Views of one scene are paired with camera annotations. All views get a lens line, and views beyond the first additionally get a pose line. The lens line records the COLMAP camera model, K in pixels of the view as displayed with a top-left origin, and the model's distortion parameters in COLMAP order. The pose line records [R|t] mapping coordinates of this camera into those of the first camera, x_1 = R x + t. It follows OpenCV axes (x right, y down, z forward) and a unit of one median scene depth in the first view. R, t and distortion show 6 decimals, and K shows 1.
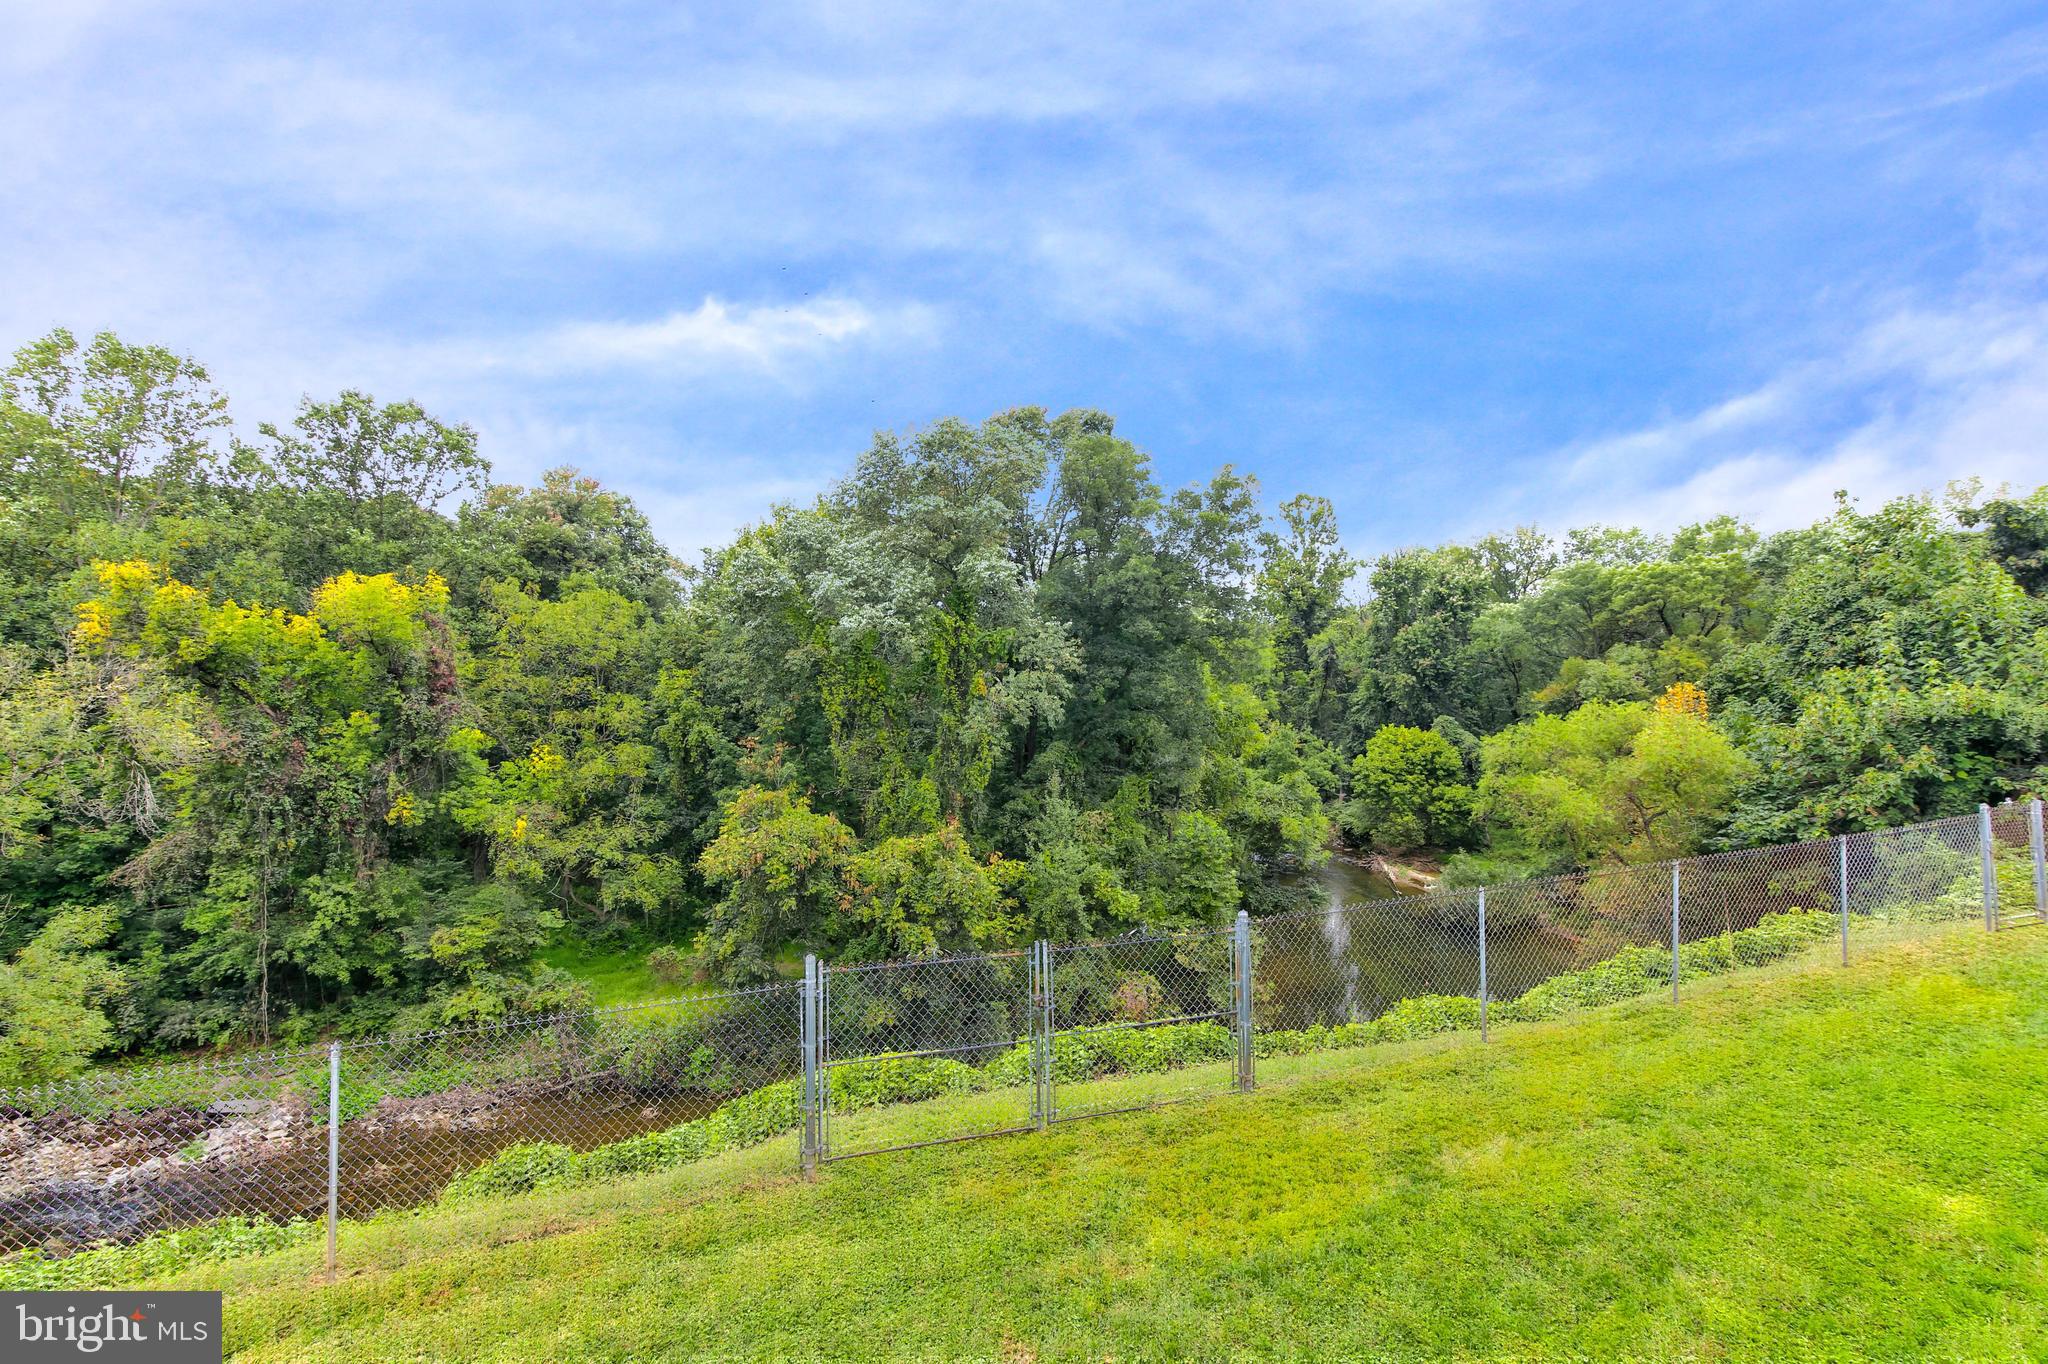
lens RADIAL K [[907.9, 0, 1024.0], [0, 907.9, 682.0], [0, 0, 1]] dist [-0.017839, 0.000368]
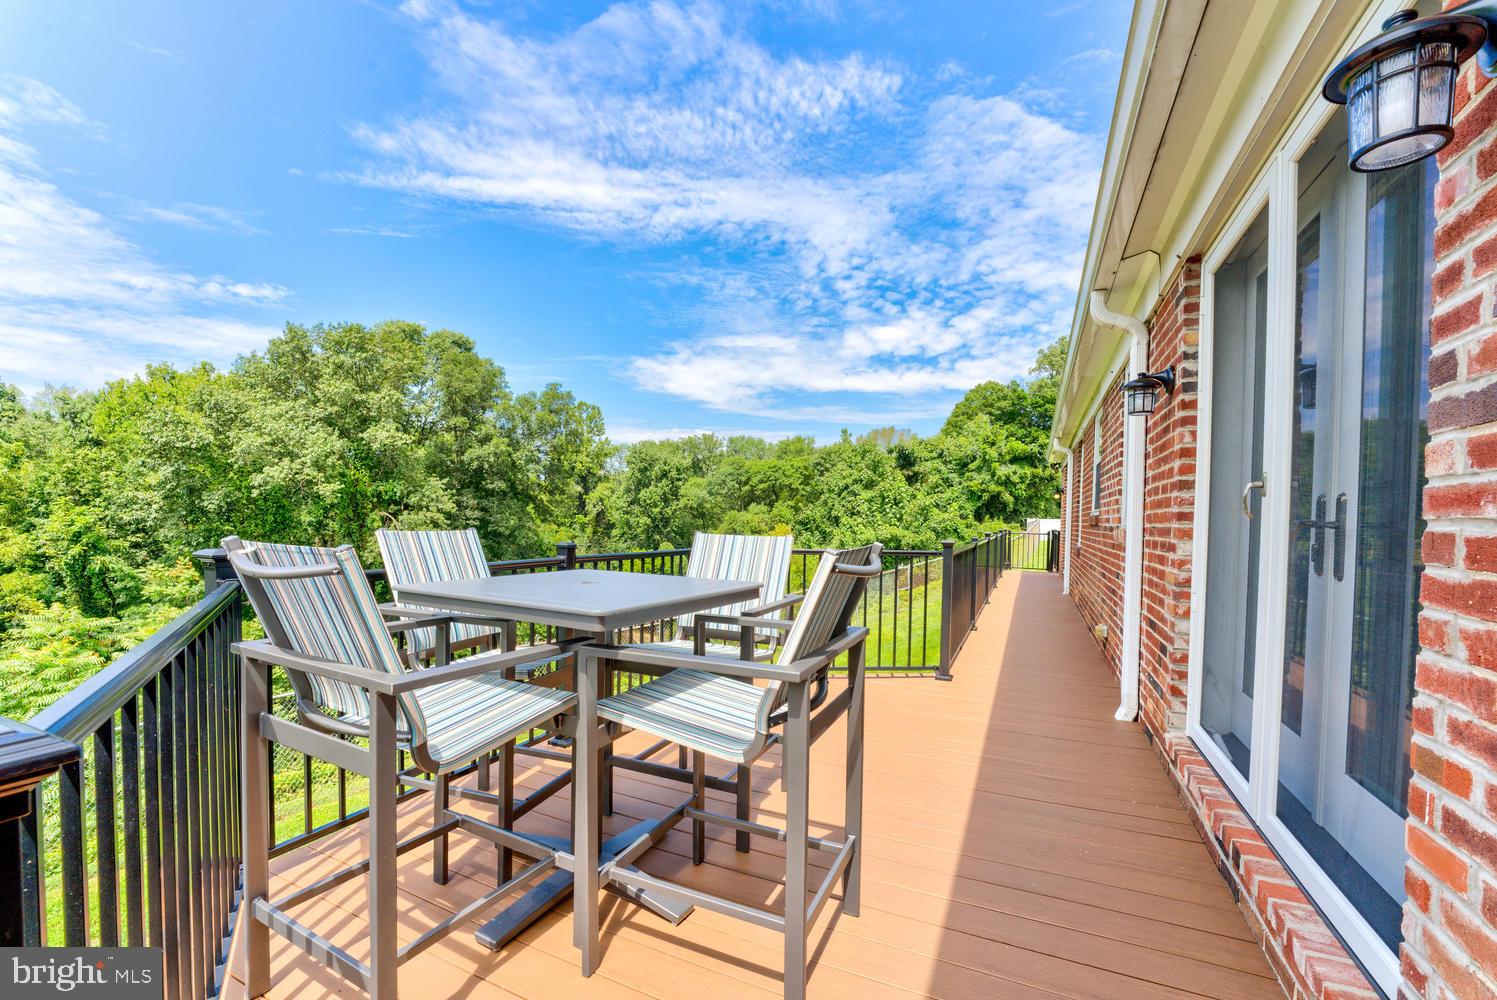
lens RADIAL K [[663.6, 0, 748.5], [0, 663.6, 500.0], [0, 0, 1]] dist [-0.017839, 0.000368]
pose [[0.827183, 0.028791, 0.561194, -0.142888], [-0.009208, 0.999247, -0.037691, 0.003997], [-0.561857, 0.026010, 0.826826, -0.152702]]
